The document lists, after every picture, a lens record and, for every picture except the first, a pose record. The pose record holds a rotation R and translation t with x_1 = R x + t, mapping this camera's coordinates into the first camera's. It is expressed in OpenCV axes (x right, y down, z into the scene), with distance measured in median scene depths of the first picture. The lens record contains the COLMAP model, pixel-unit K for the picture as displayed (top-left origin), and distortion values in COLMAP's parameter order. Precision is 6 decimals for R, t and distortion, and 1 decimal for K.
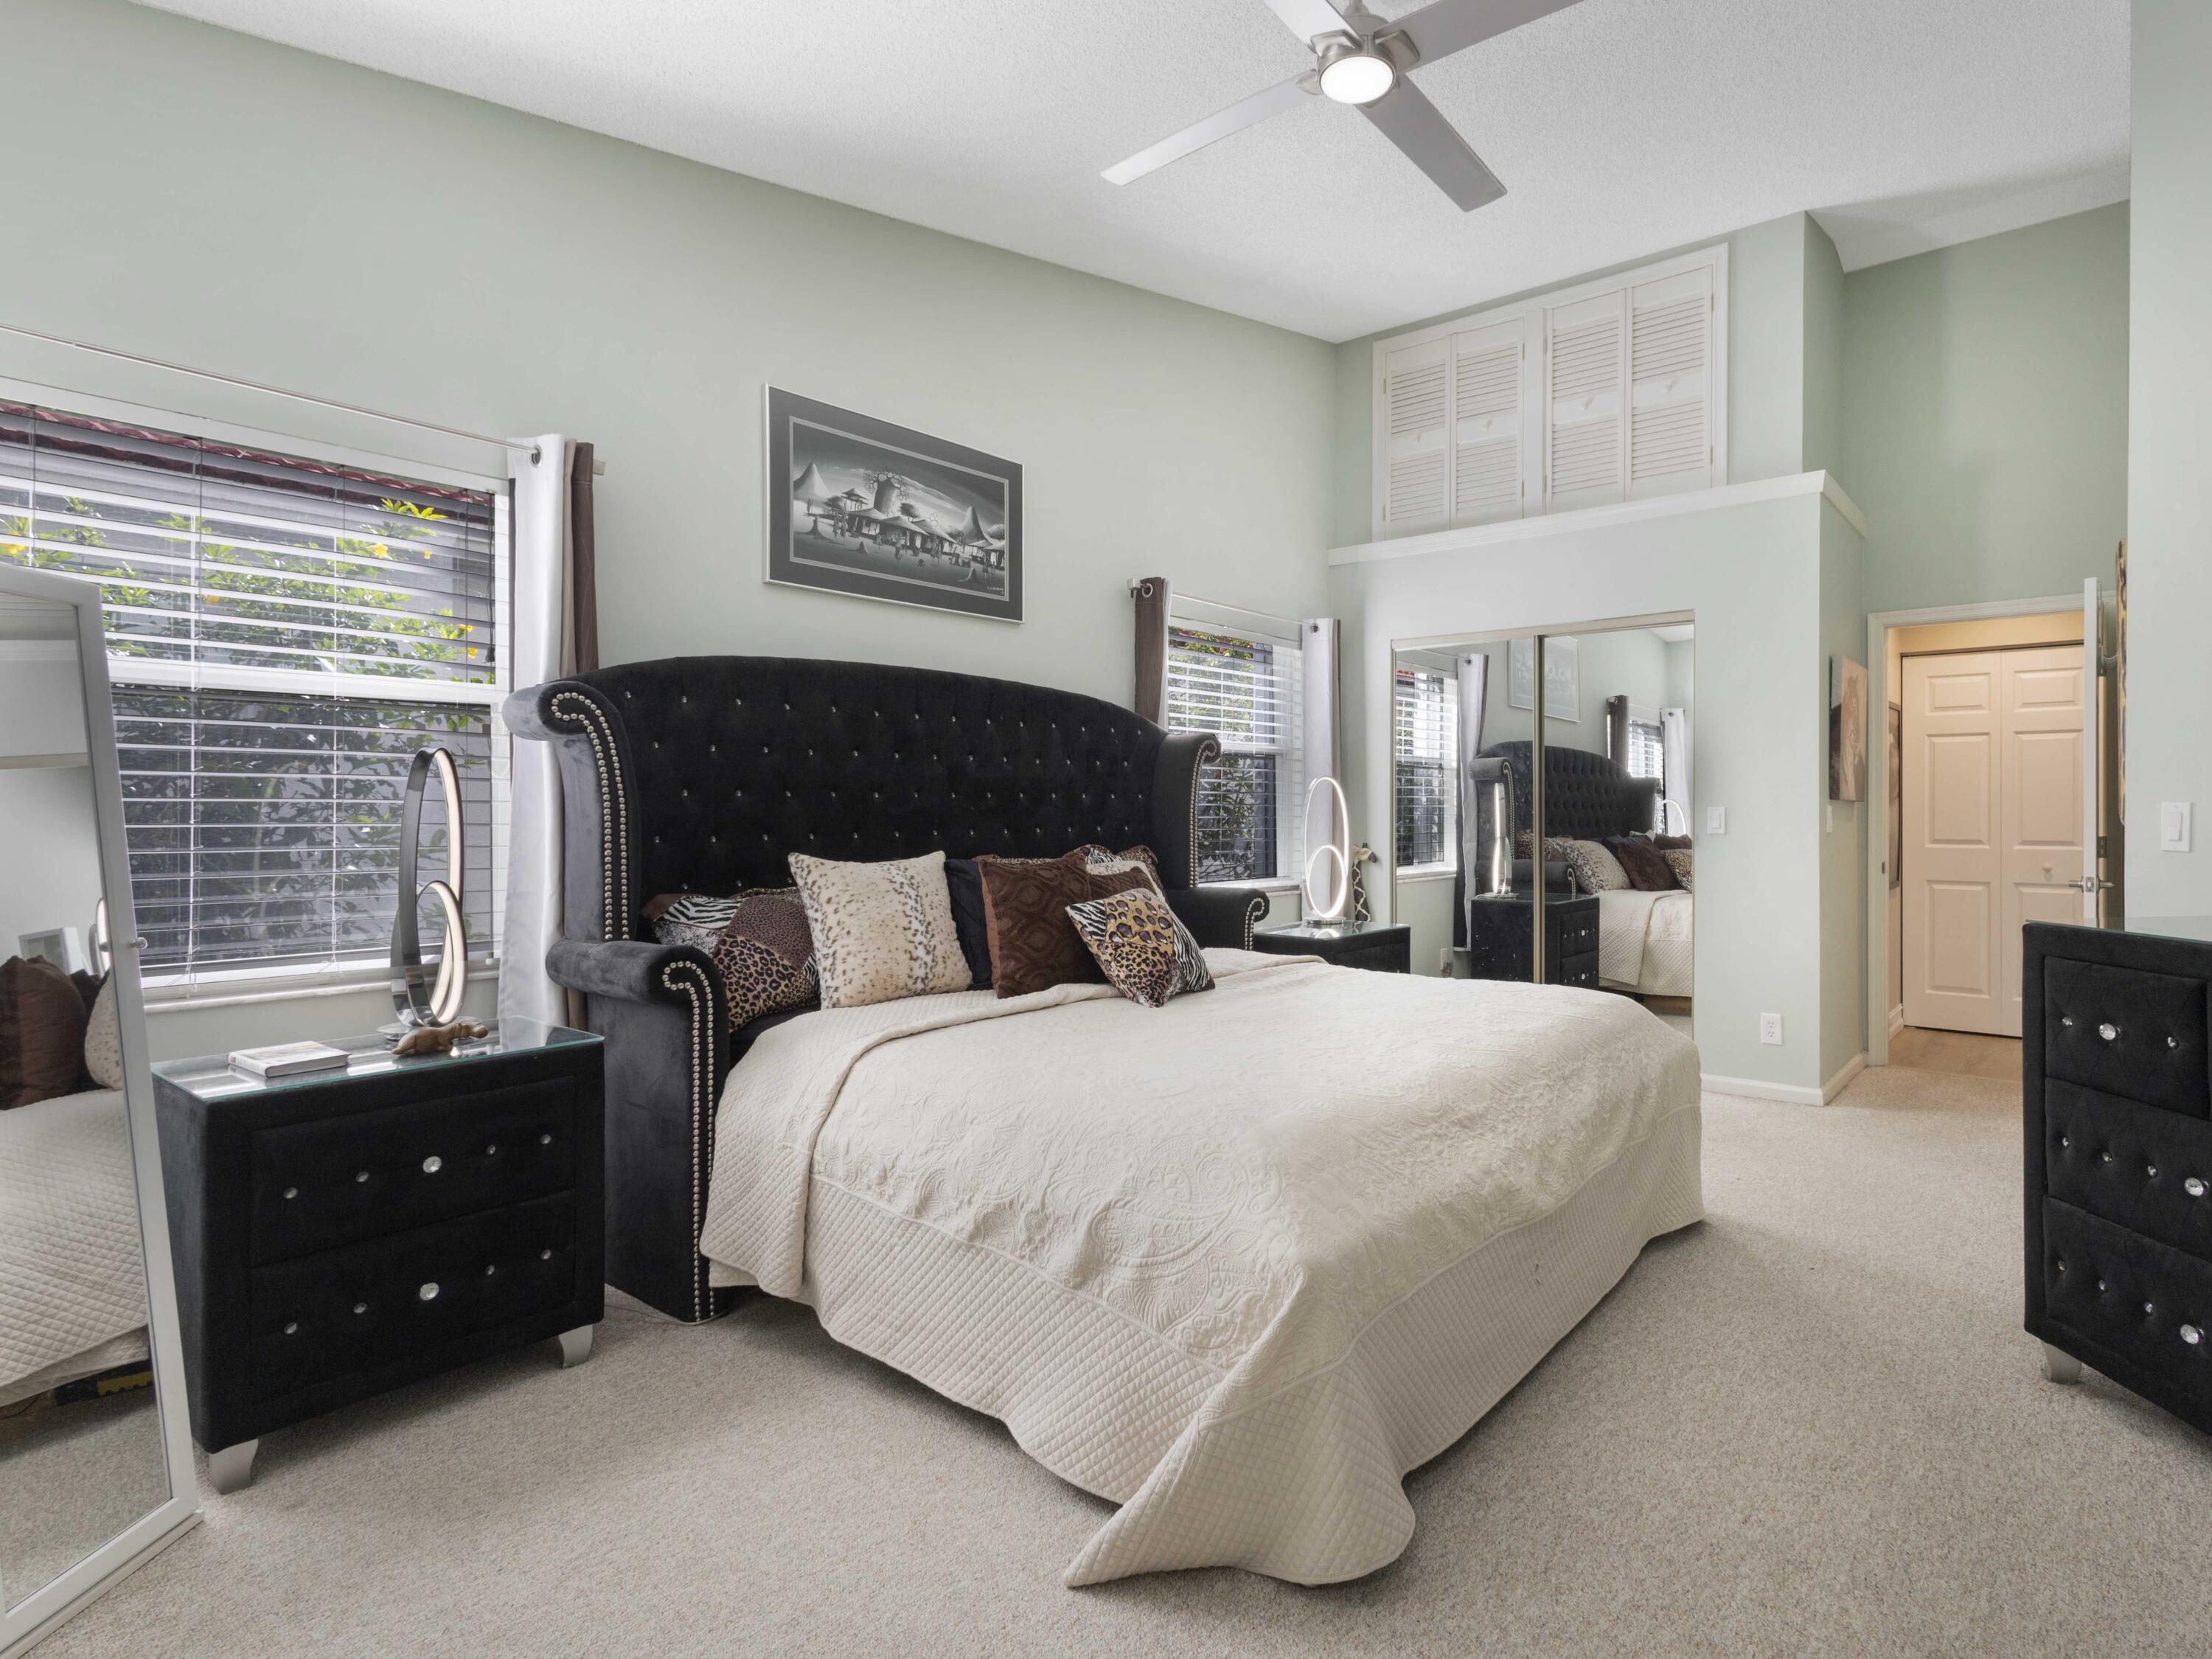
lens RADIAL K [[1171.7, 0, 1106.0], [0, 1171.7, 829.5], [0, 0, 1]] dist [0.000539, -0.000174]
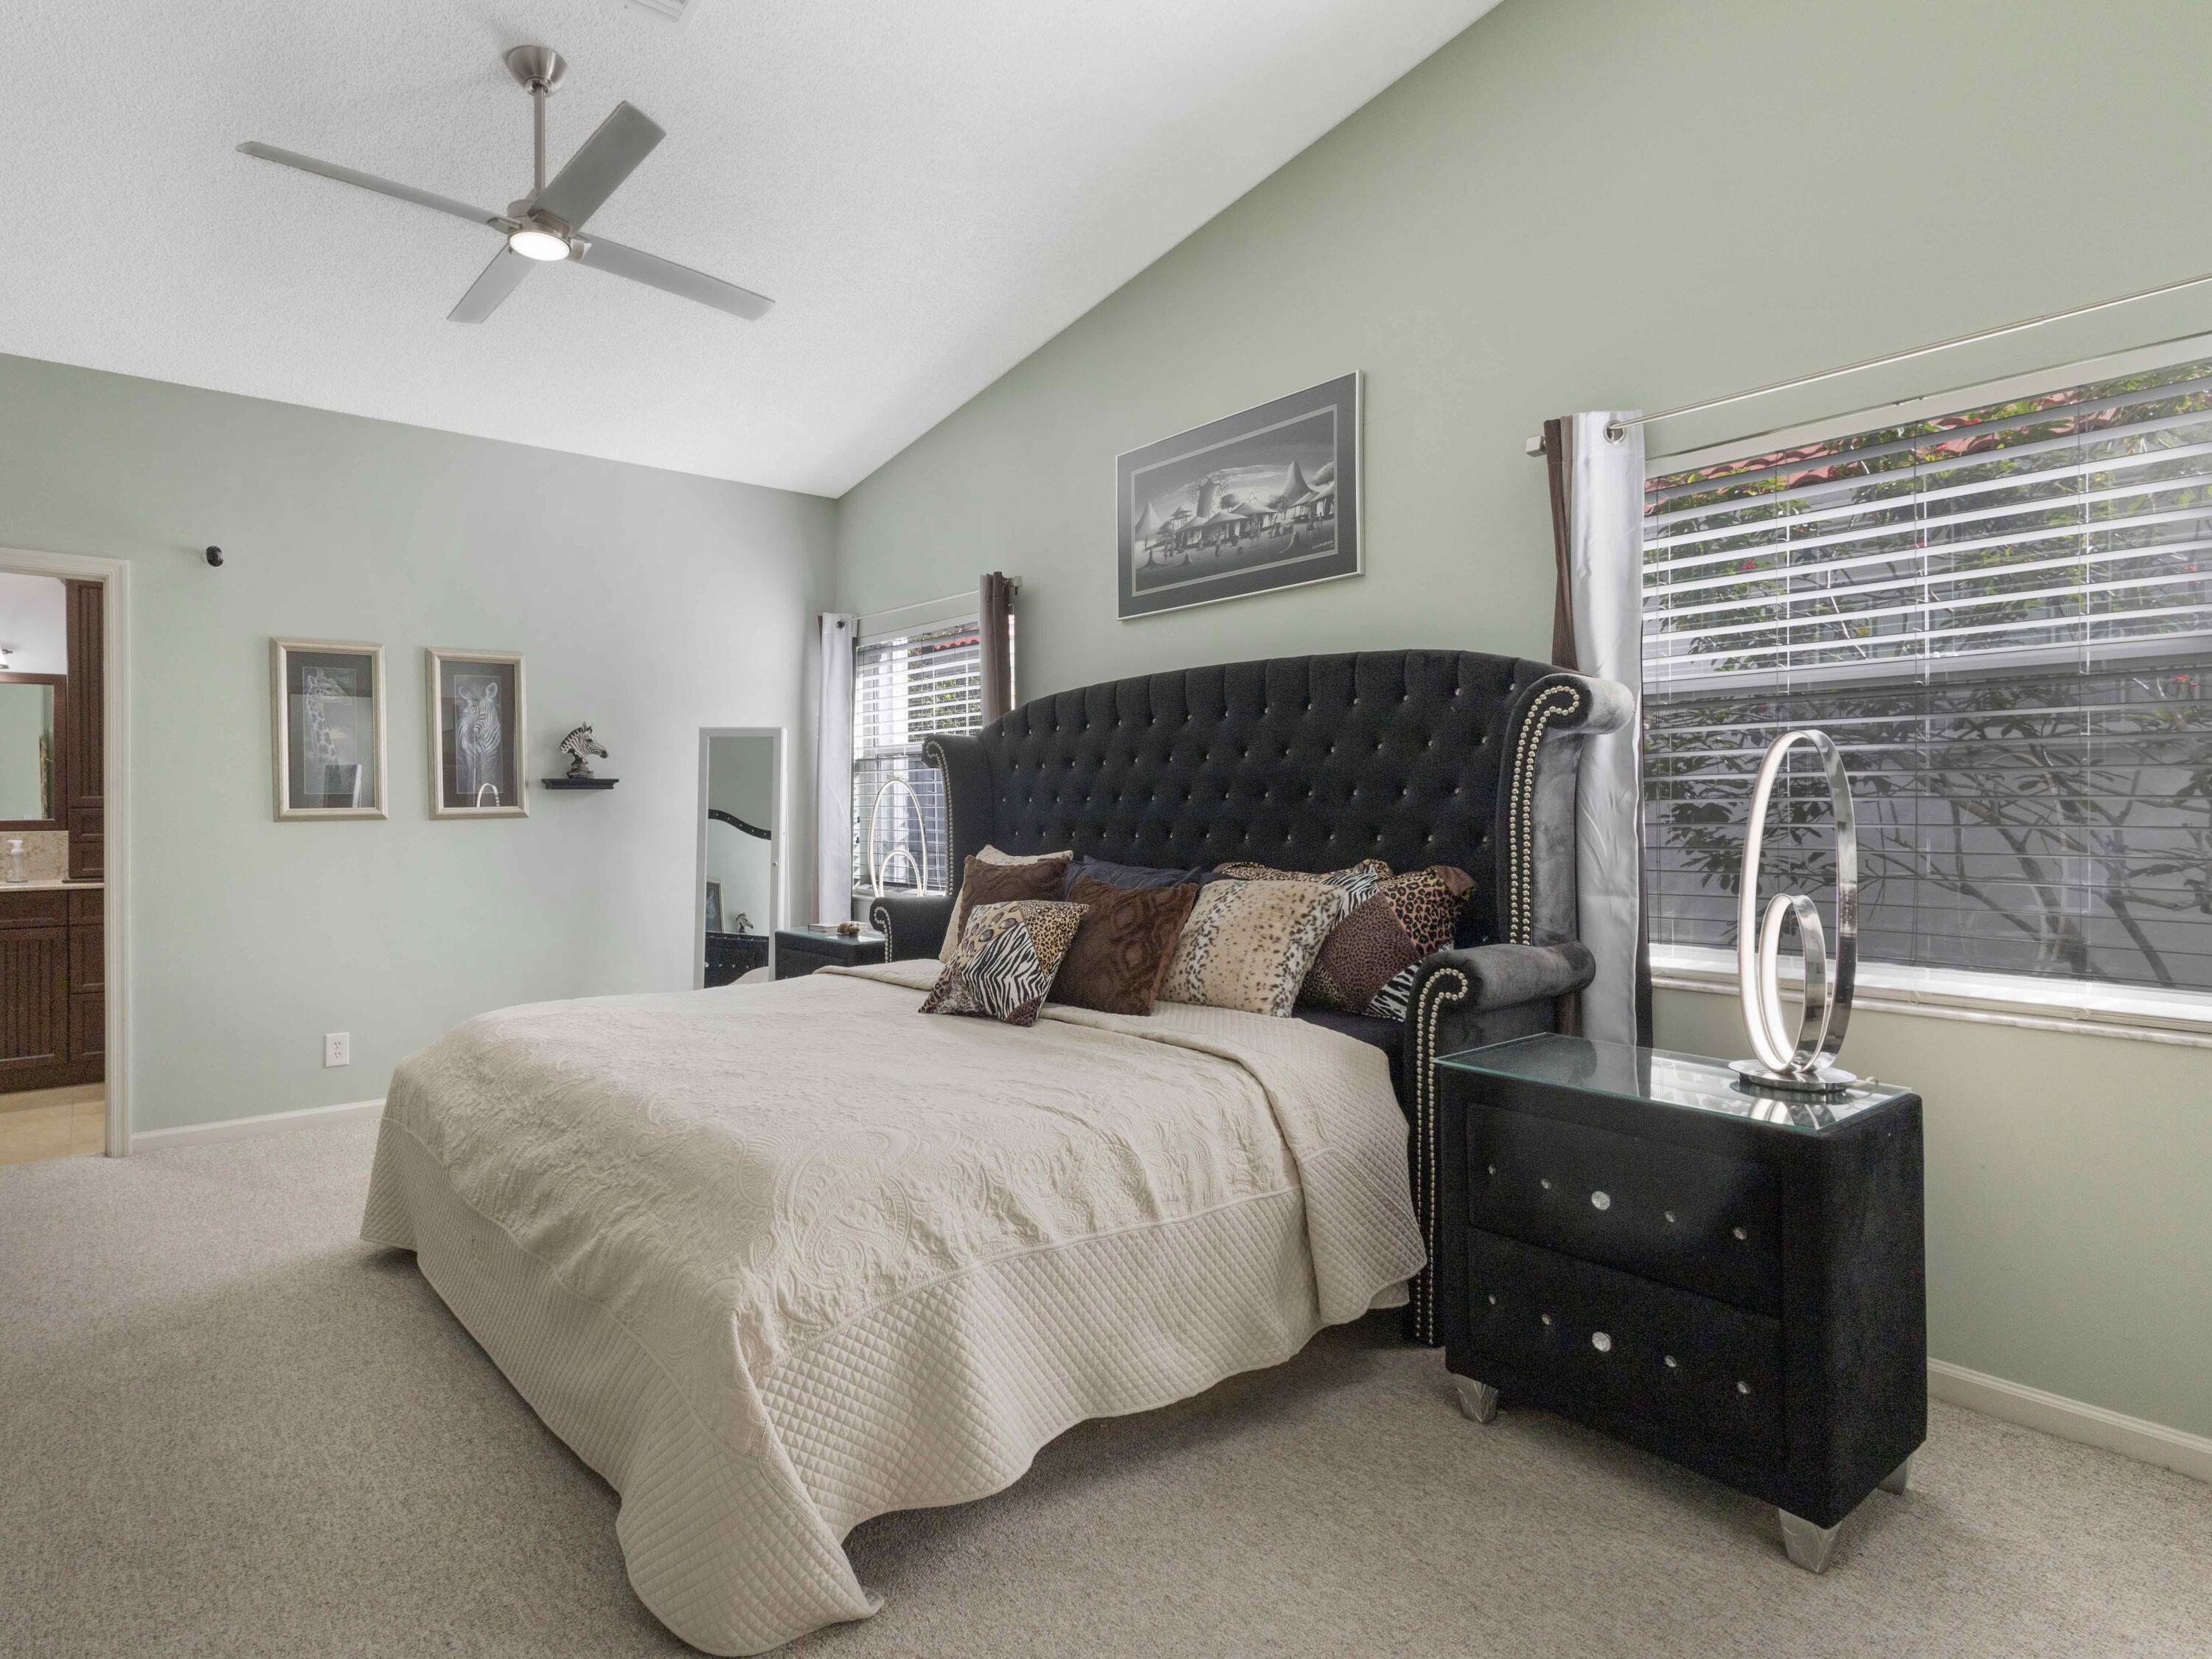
lens RADIAL K [[1171.7, 0, 1106.0], [0, 1171.7, 829.5], [0, 0, 1]] dist [0.000539, -0.000174]
pose [[-0.181699, 0.032276, -0.982824, 0.805795], [-0.015596, 0.999241, 0.035698, -0.034609], [0.983231, 0.021815, -0.181057, 1.077133]]
